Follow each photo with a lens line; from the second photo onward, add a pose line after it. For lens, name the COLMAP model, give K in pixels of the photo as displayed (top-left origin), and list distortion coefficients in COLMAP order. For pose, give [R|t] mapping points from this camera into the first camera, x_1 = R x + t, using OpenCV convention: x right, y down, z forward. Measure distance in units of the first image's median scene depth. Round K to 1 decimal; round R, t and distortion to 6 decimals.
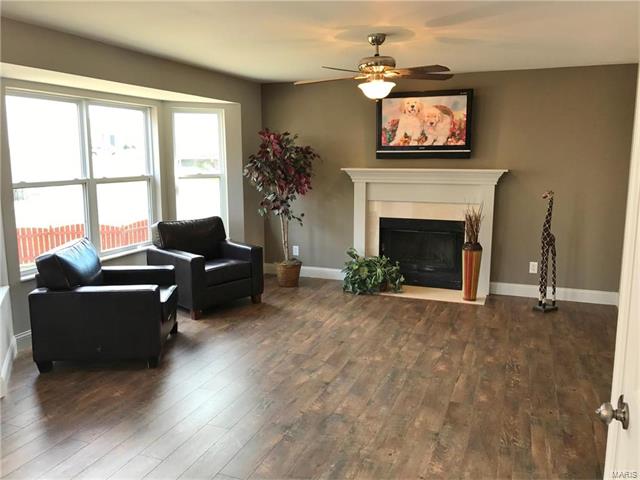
lens RADIAL K [[520.5, 0, 320.9], [0, 520.5, 237.6], [0, 0, 1]] dist [0.014432, 0.001155]
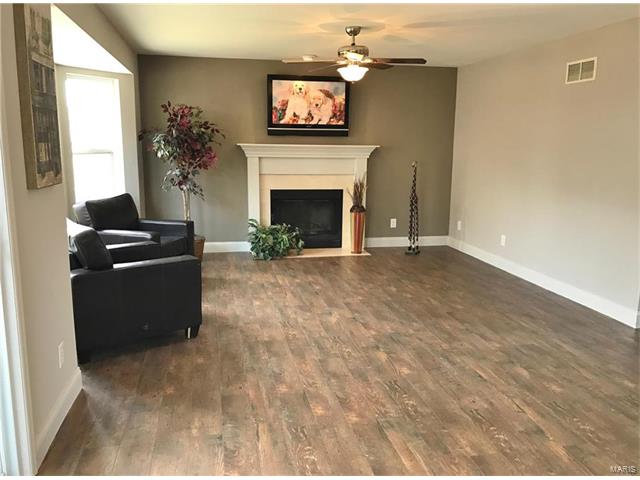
lens RADIAL K [[526.0, 0, 320.5], [0, 526.0, 237.9], [0, 0, 1]] dist [0.091350, -0.138414]
pose [[0.838645, -0.085820, 0.537875, -0.436745], [0.072614, 0.996310, 0.045747, 0.021015], [-0.539816, 0.000692, 0.841782, 0.011224]]
